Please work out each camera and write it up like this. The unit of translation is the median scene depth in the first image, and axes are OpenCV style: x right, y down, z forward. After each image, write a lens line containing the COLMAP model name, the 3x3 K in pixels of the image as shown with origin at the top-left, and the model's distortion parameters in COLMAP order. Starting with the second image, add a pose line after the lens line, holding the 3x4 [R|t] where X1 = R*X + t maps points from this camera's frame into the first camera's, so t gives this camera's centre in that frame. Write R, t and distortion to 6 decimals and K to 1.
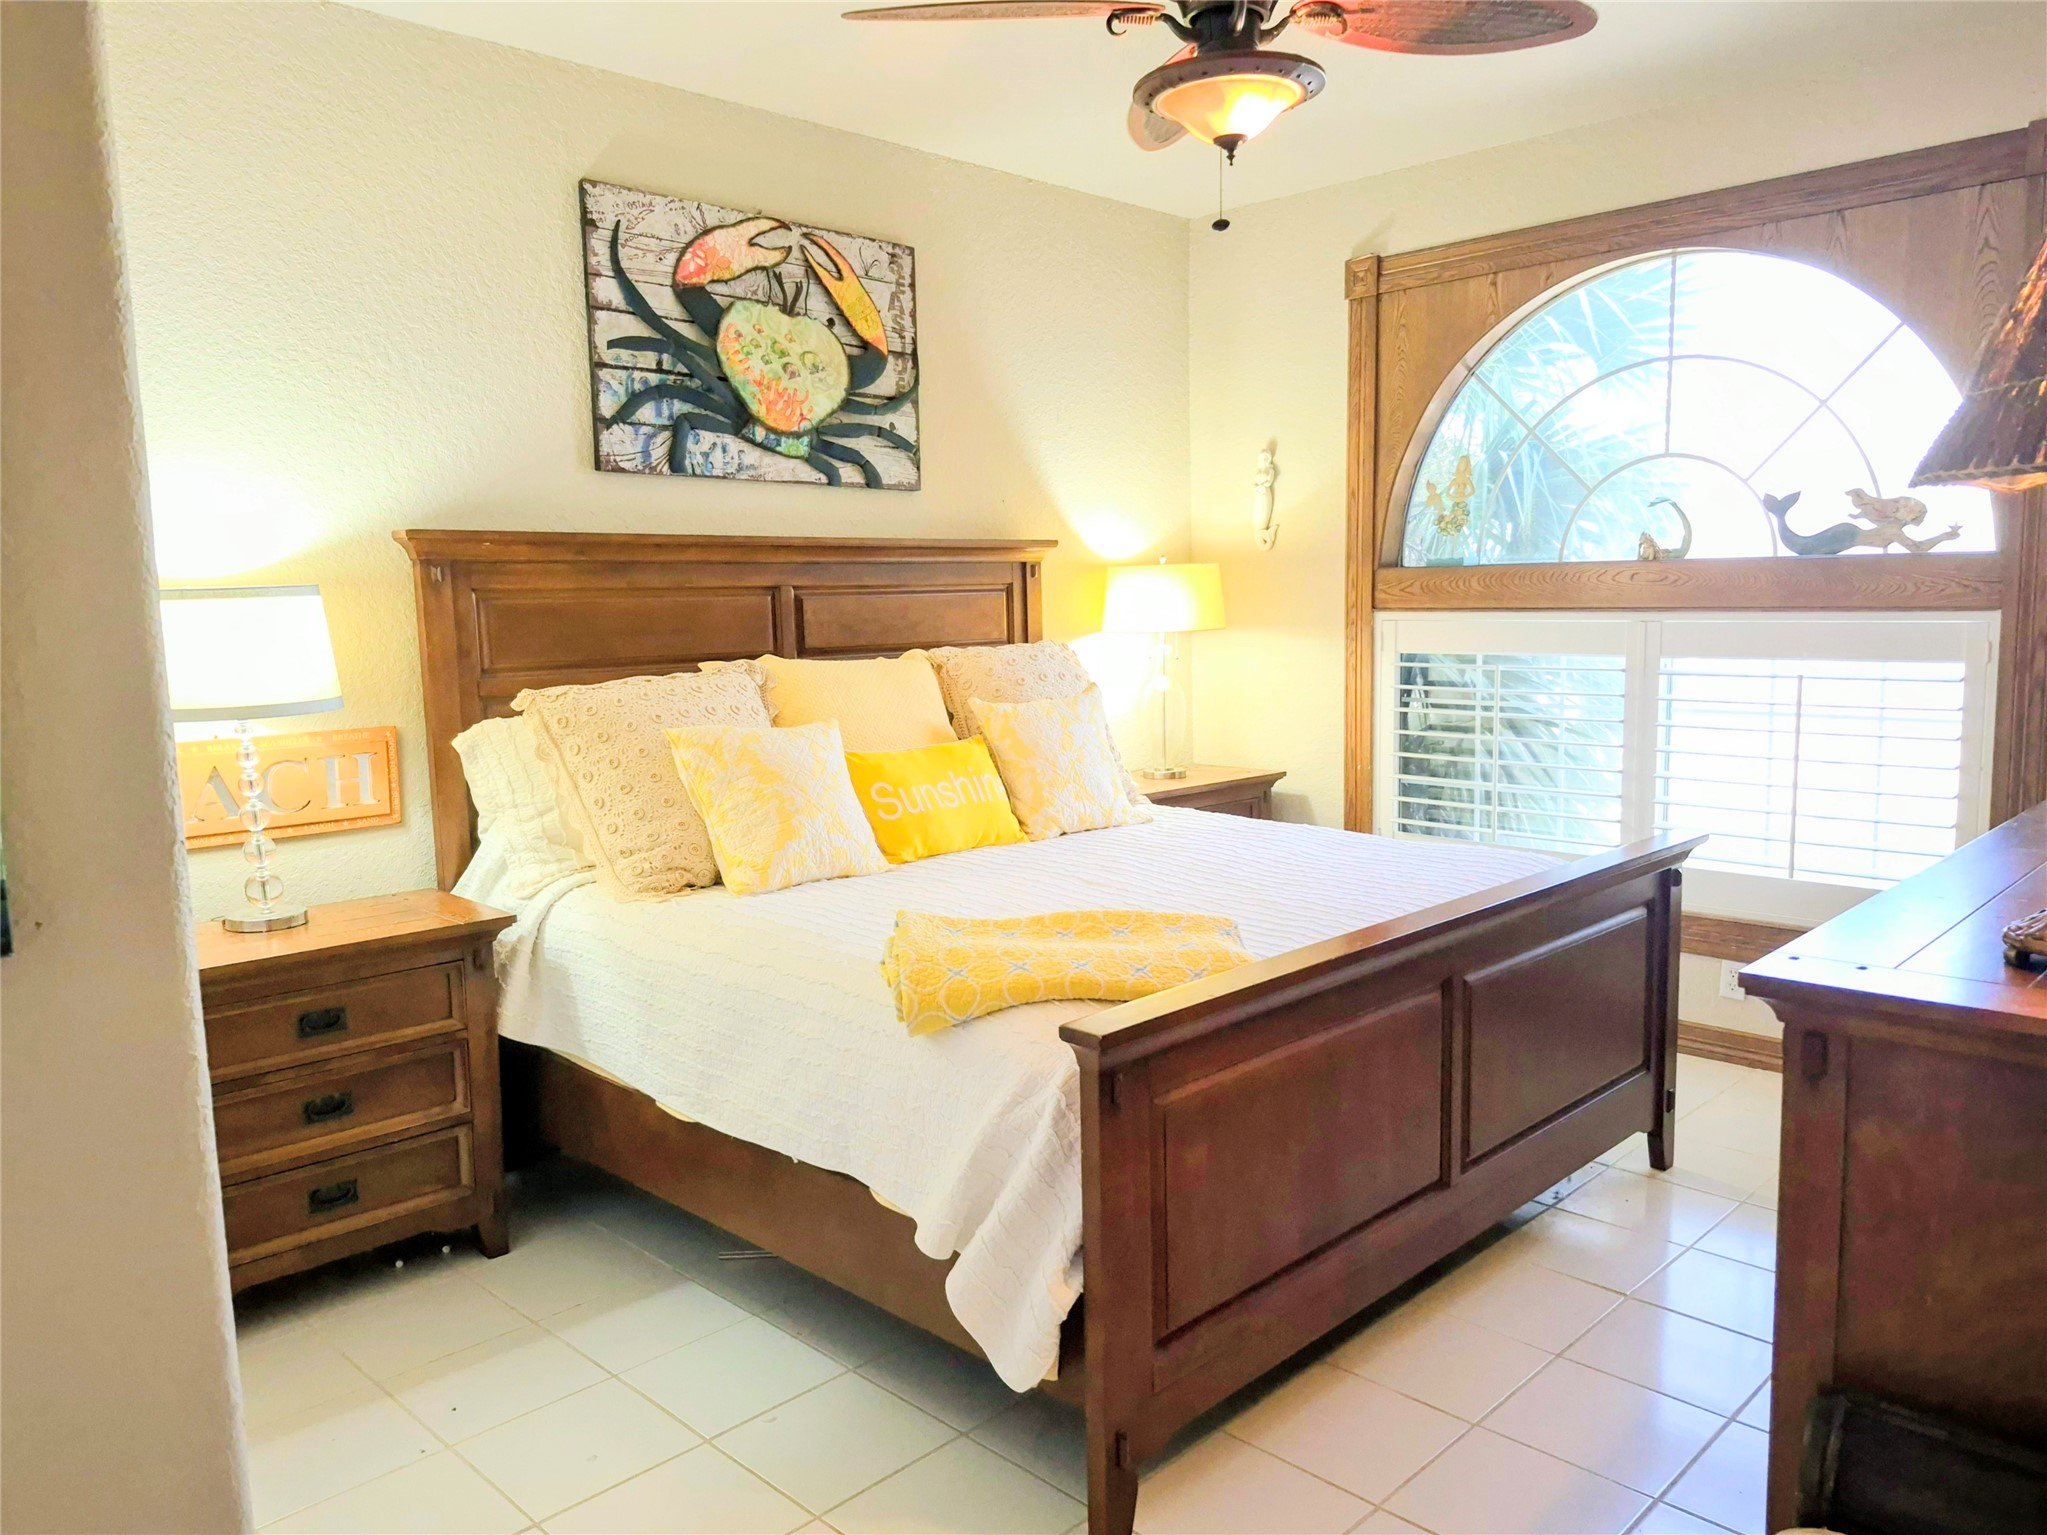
lens RADIAL K [[1493.0, 0, 1030.8], [0, 1493.0, 743.4], [0, 0, 1]] dist [0.067881, -0.081647]
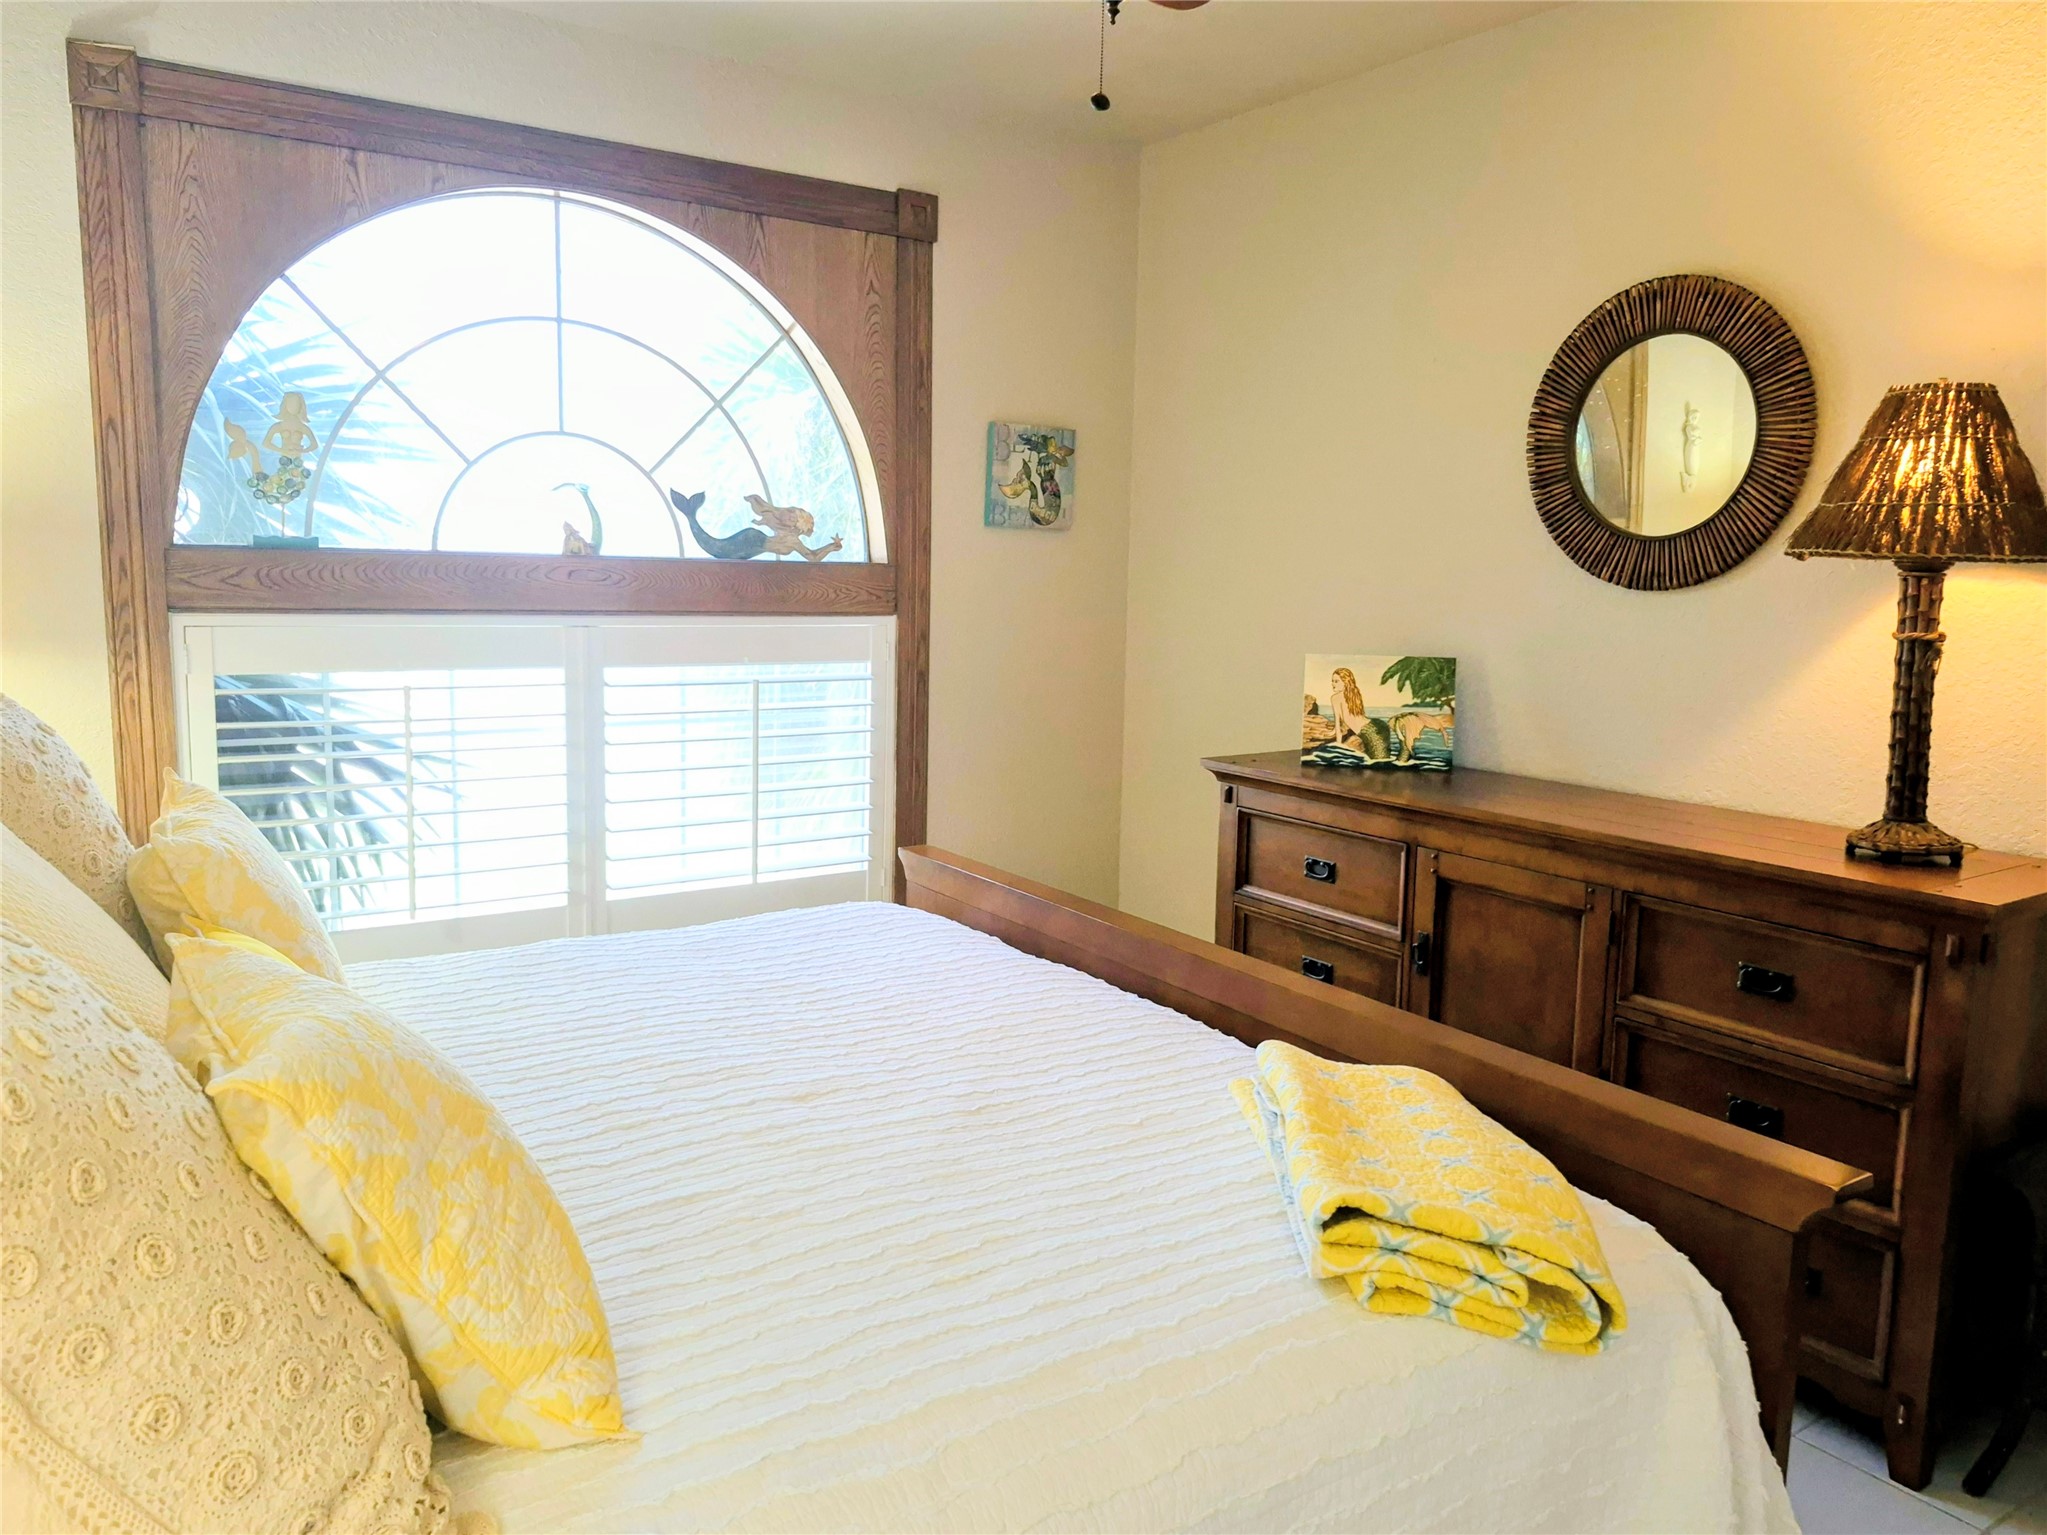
lens RADIAL K [[1493.0, 0, 1030.8], [0, 1493.0, 743.4], [0, 0, 1]] dist [0.067881, -0.081647]
pose [[0.186870, -0.102304, 0.977043, -0.398025], [0.070002, 0.993421, 0.090630, -0.075553], [-0.979887, 0.051459, 0.192802, 0.593637]]
